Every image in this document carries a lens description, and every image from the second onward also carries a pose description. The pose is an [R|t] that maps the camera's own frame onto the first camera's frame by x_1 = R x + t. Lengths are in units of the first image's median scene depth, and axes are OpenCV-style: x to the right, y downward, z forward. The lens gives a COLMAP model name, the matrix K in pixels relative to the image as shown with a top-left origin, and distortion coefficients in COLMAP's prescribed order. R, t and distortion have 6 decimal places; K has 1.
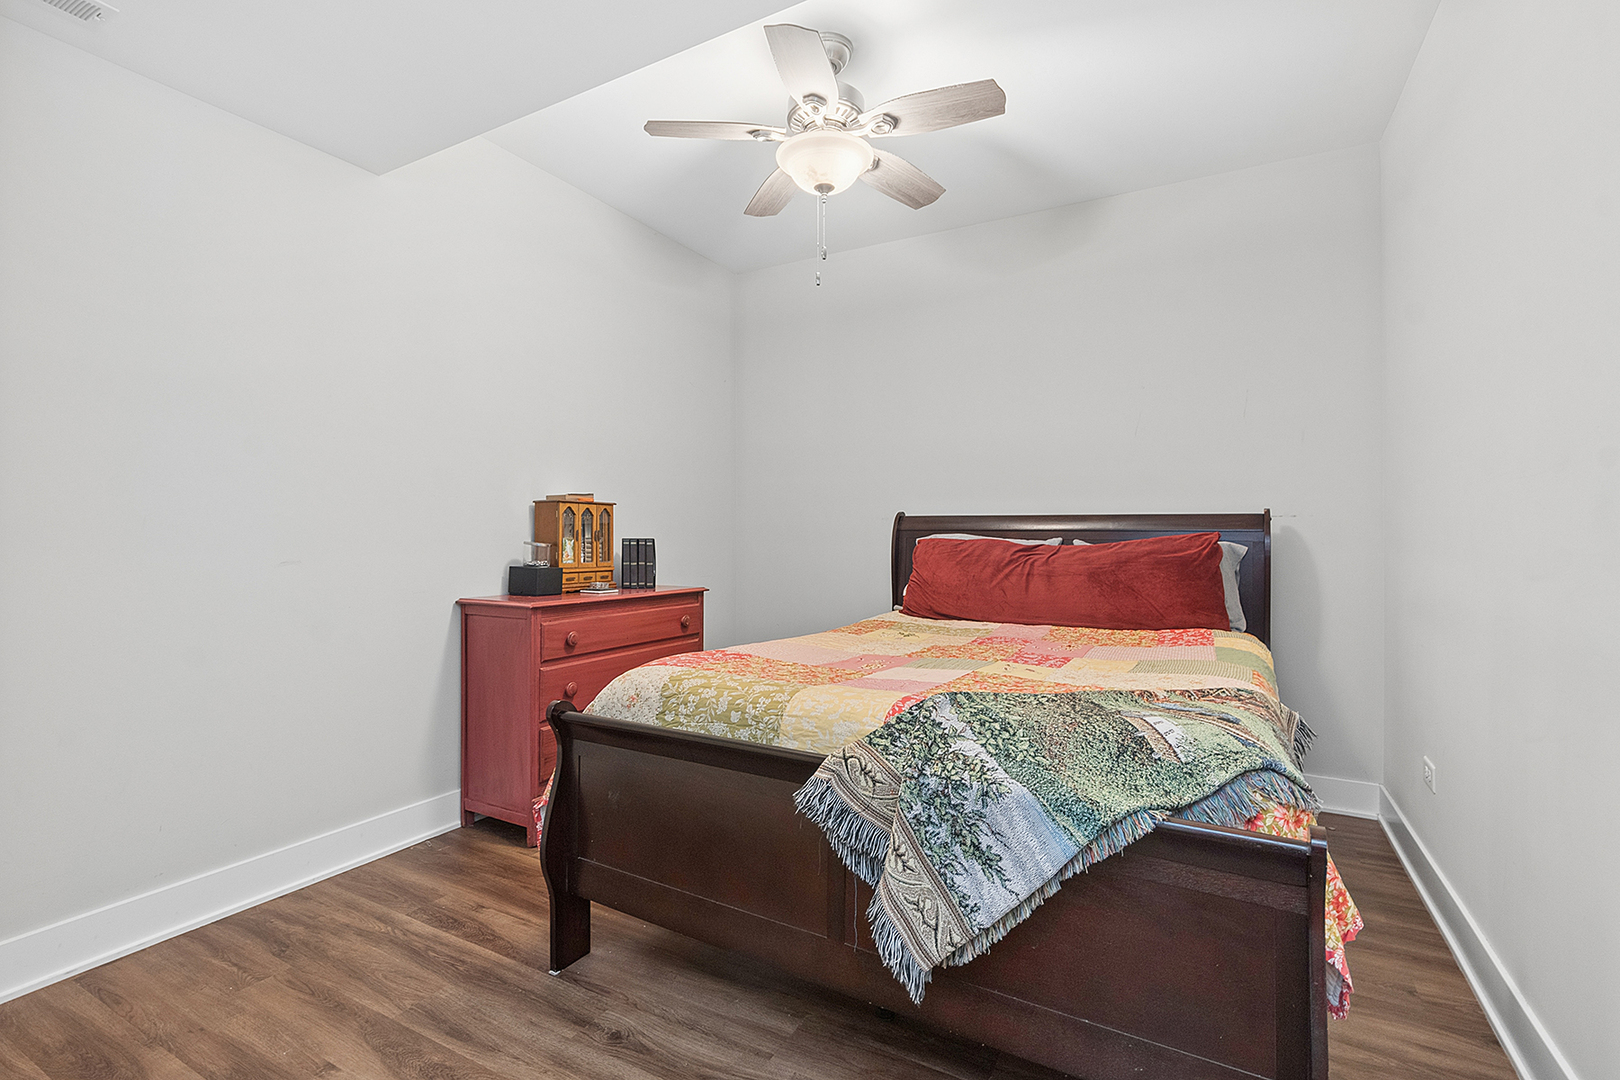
lens RADIAL K [[715.9, 0, 809.5], [0, 715.9, 540.5], [0, 0, 1]] dist [-0.003280, 0.000035]
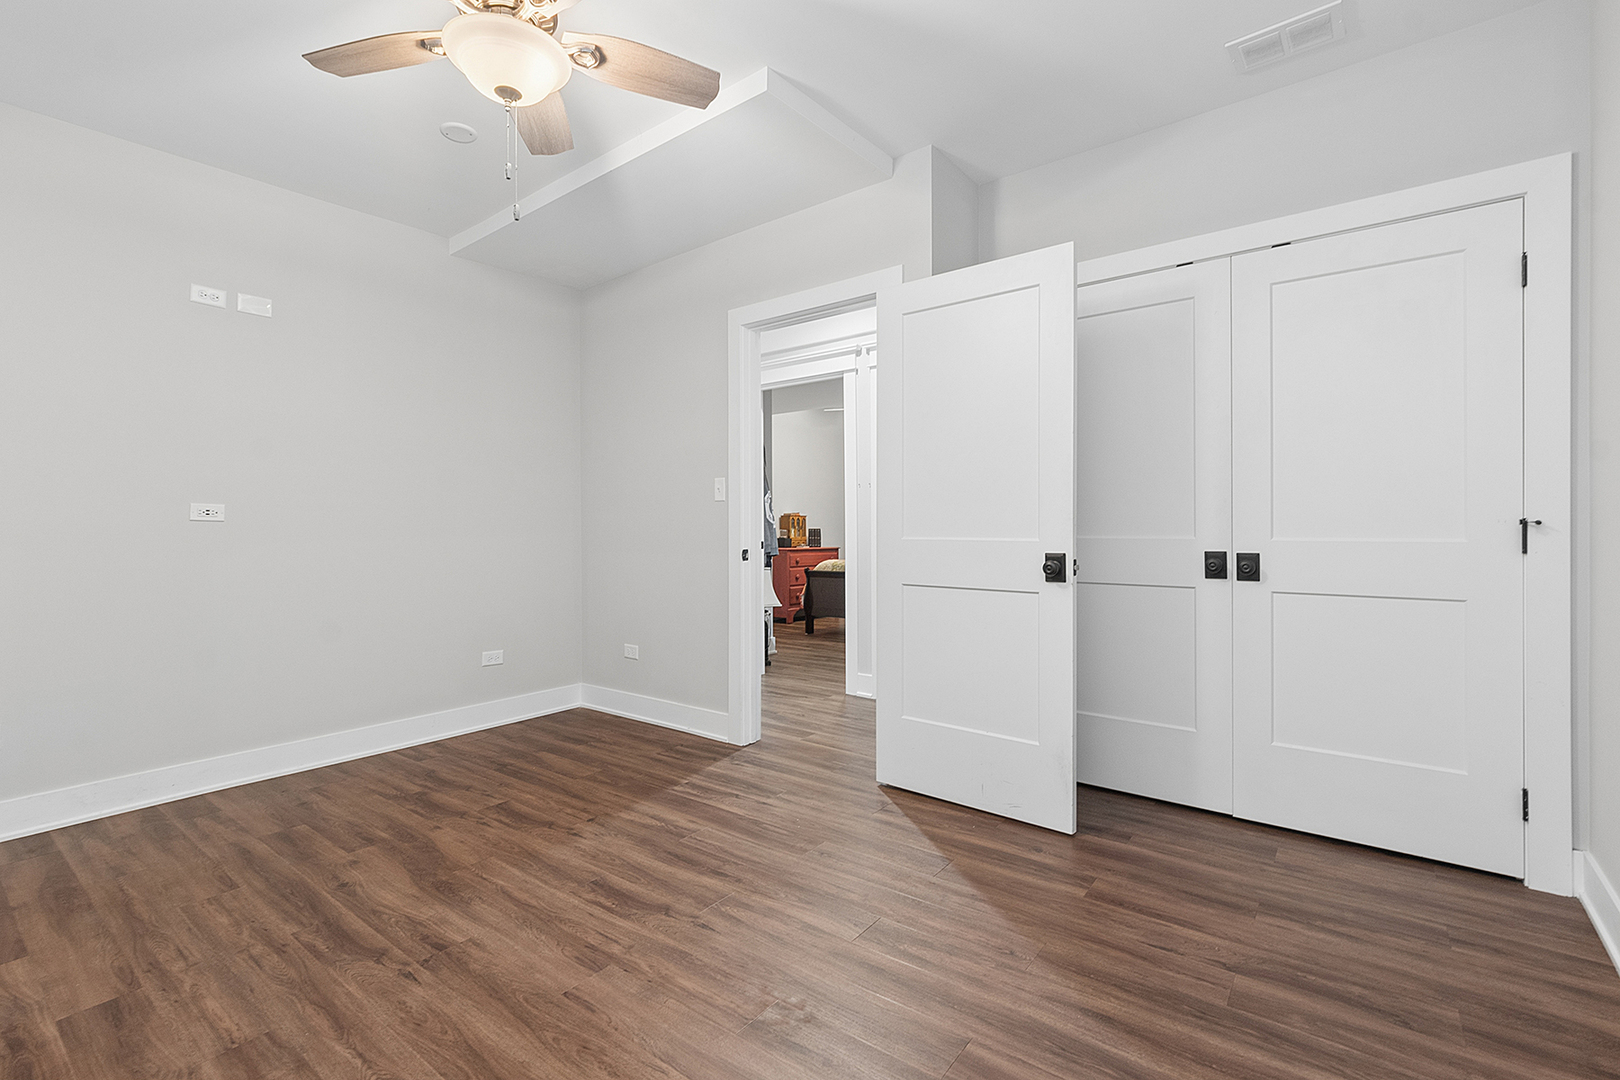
lens RADIAL K [[715.9, 0, 815.2], [0, 715.9, 536.1], [0, 0, 1]] dist [-0.003280, 0.000035]
pose [[0.988968, 0.002202, -0.148114, 0.188377], [-0.001391, 0.999983, 0.005575, 0.011176], [0.148124, -0.005307, 0.988955, -1.877391]]
